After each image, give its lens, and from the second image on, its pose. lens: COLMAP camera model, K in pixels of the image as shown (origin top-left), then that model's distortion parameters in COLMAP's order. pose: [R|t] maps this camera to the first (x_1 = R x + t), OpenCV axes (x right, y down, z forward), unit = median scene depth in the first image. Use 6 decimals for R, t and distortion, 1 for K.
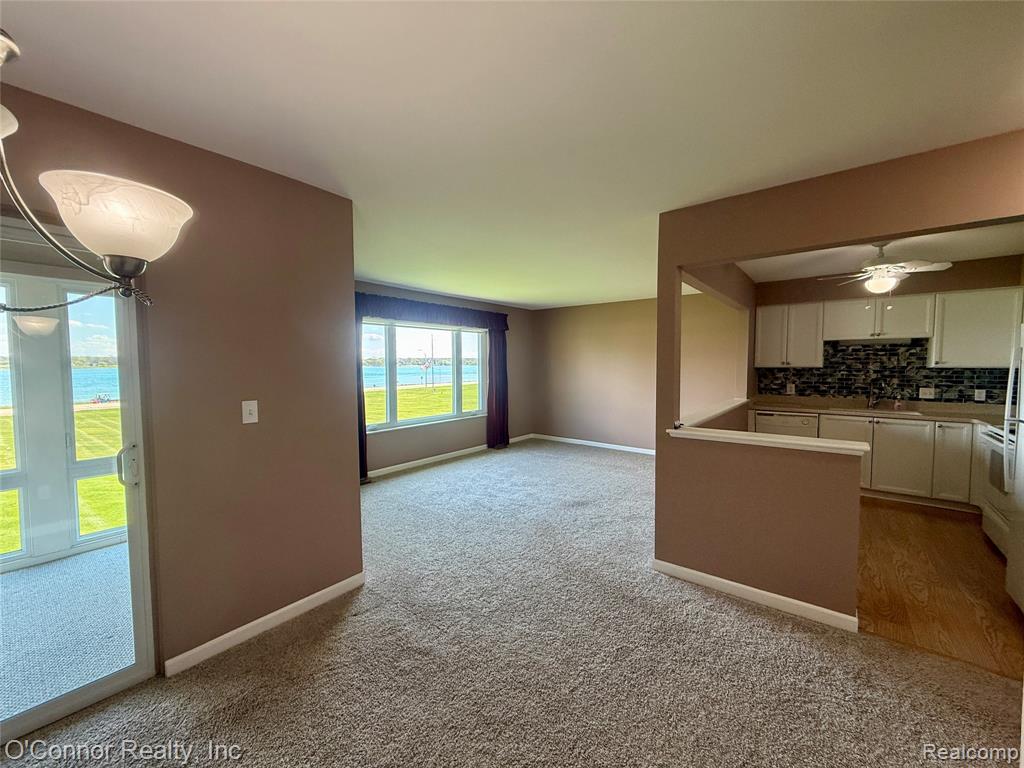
lens RADIAL K [[410.2, 0, 510.7], [0, 410.2, 383.9], [0, 0, 1]] dist [0.005888, -0.000838]
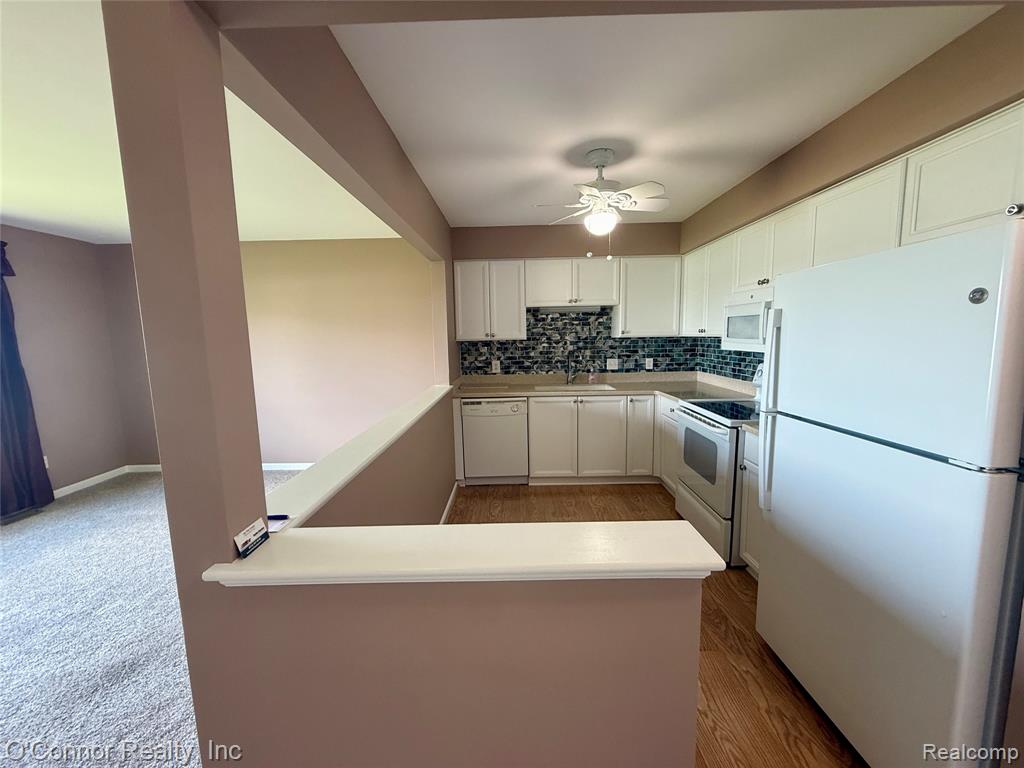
lens RADIAL K [[410.2, 0, 509.9], [0, 410.2, 382.9], [0, 0, 1]] dist [0.005888, -0.000838]
pose [[0.789635, -0.087612, 0.607289, 0.226442], [0.049630, 0.995630, 0.079104, -0.020845], [-0.611566, -0.032323, 0.790533, 0.374257]]
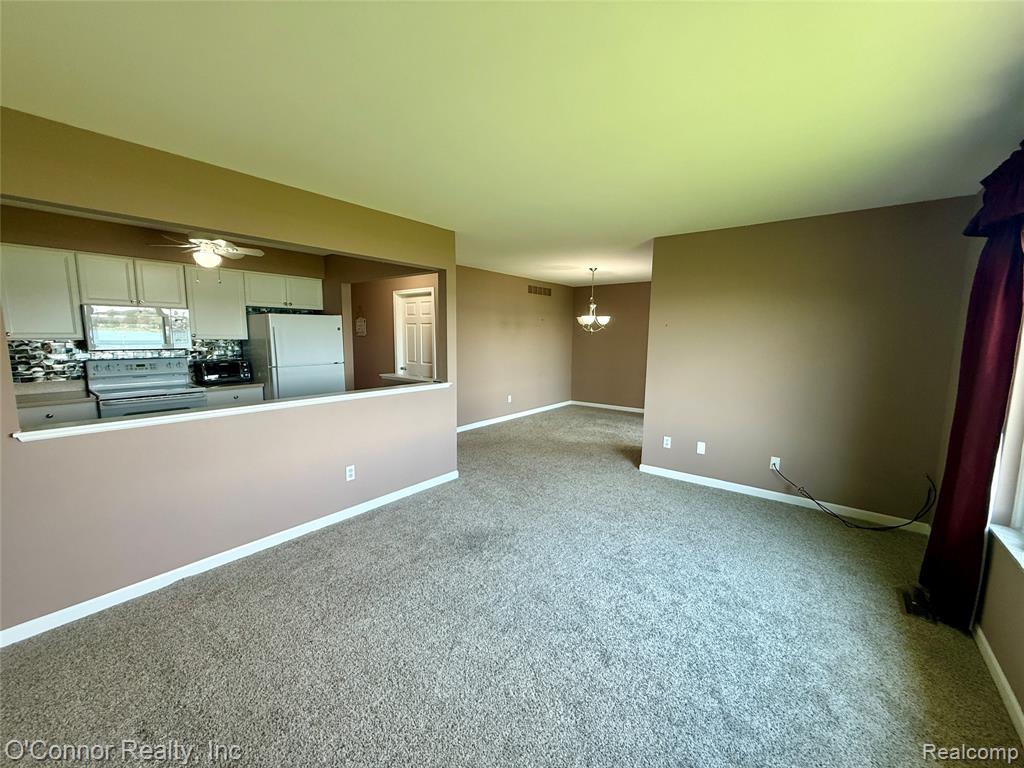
lens RADIAL K [[410.2, 0, 512.3], [0, 410.2, 383.2], [0, 0, 1]] dist [0.005888, -0.000838]
pose [[-0.999932, -0.005033, -0.010551, 0.106993], [-0.006765, 0.985220, 0.171162, -0.083137], [0.009534, 0.171222, -0.985186, 1.475393]]
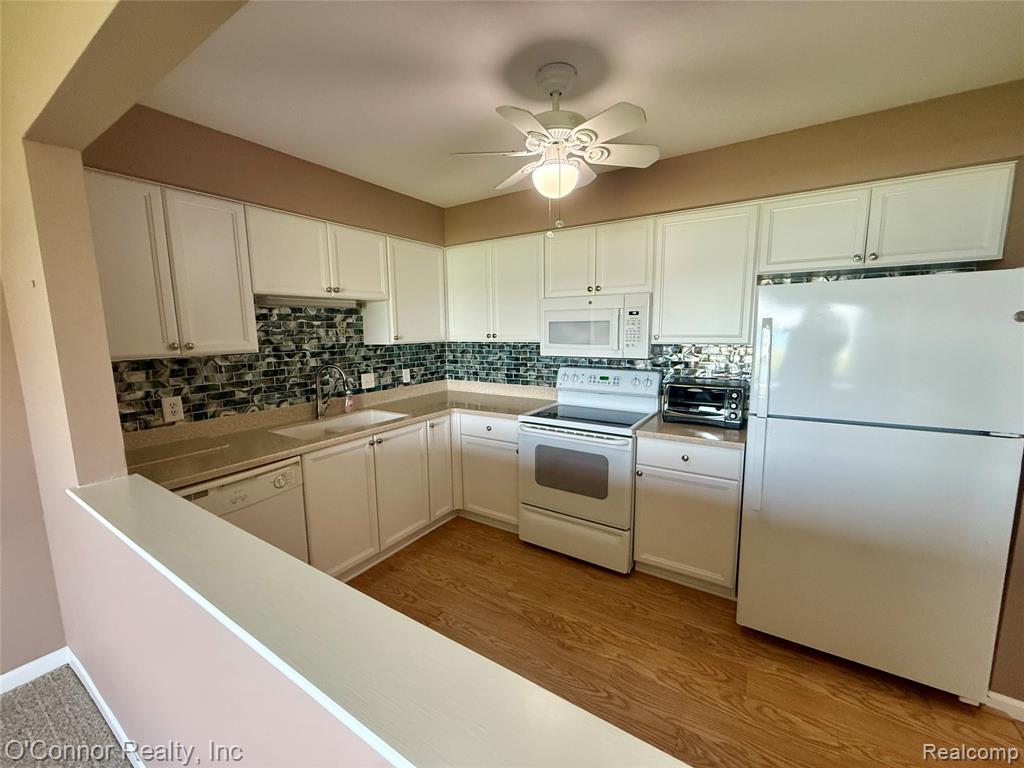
lens RADIAL K [[410.2, 0, 509.7], [0, 410.2, 383.4], [0, 0, 1]] dist [0.005888, -0.000838]
pose [[-0.096774, -0.133428, 0.986322, 0.281578], [0.064752, 0.988030, 0.140013, -0.054295], [-0.993198, 0.077416, -0.086976, 0.793748]]
